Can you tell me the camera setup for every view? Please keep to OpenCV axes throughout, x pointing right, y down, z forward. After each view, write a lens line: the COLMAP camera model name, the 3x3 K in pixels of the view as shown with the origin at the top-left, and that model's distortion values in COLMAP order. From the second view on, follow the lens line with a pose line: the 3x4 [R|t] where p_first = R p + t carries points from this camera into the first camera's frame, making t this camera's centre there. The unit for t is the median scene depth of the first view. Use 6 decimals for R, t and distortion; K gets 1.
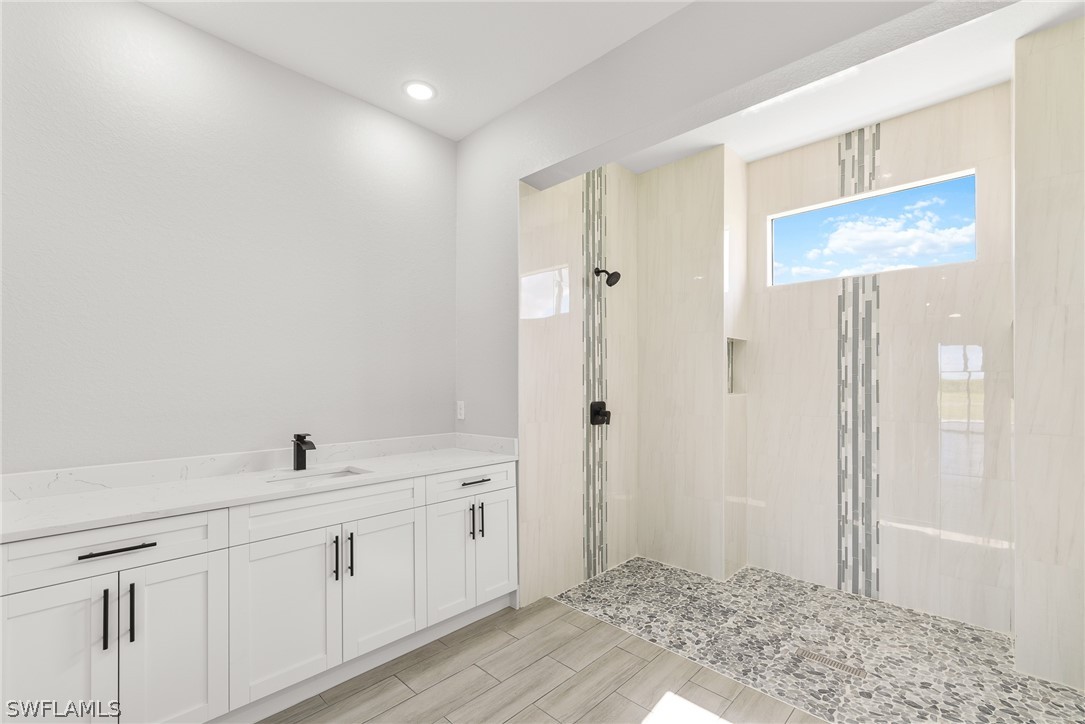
lens RADIAL K [[467.3, 0, 553.9], [0, 467.3, 379.2], [0, 0, 1]] dist [-0.000775, 0.000062]
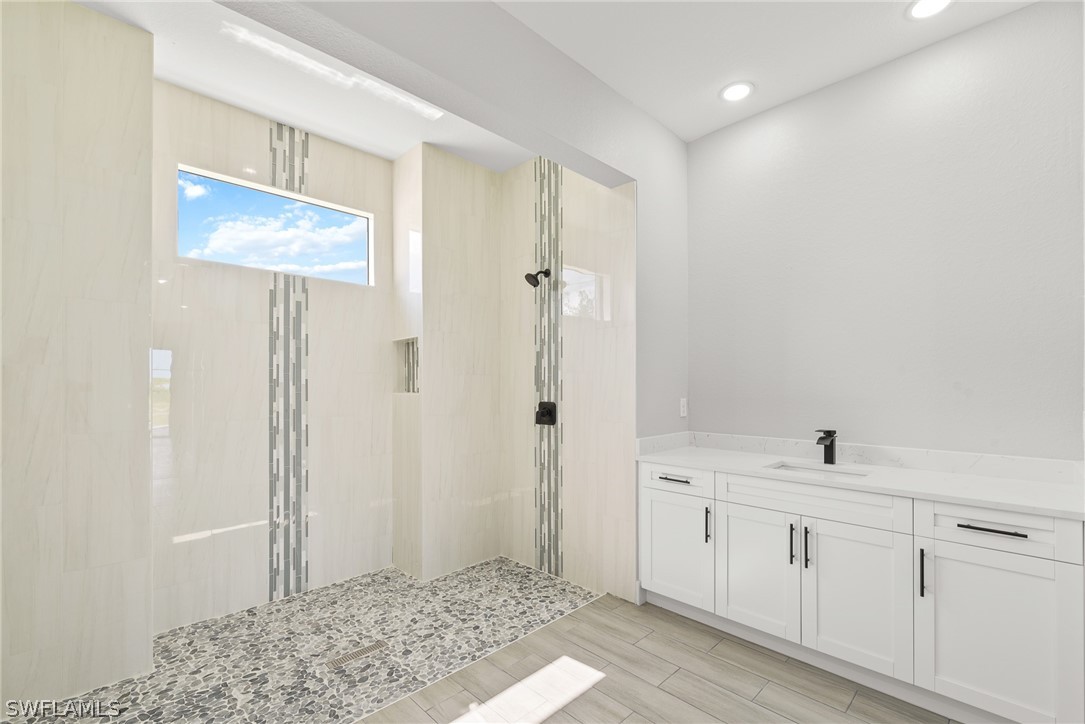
lens RADIAL K [[467.3, 0, 553.9], [0, 467.3, 379.2], [0, 0, 1]] dist [-0.000775, 0.000062]
pose [[0.037093, 0.005954, 0.999294, -0.321833], [-0.004761, 0.999972, -0.005781, 0.005101], [-0.999300, -0.004544, 0.037120, 0.407995]]
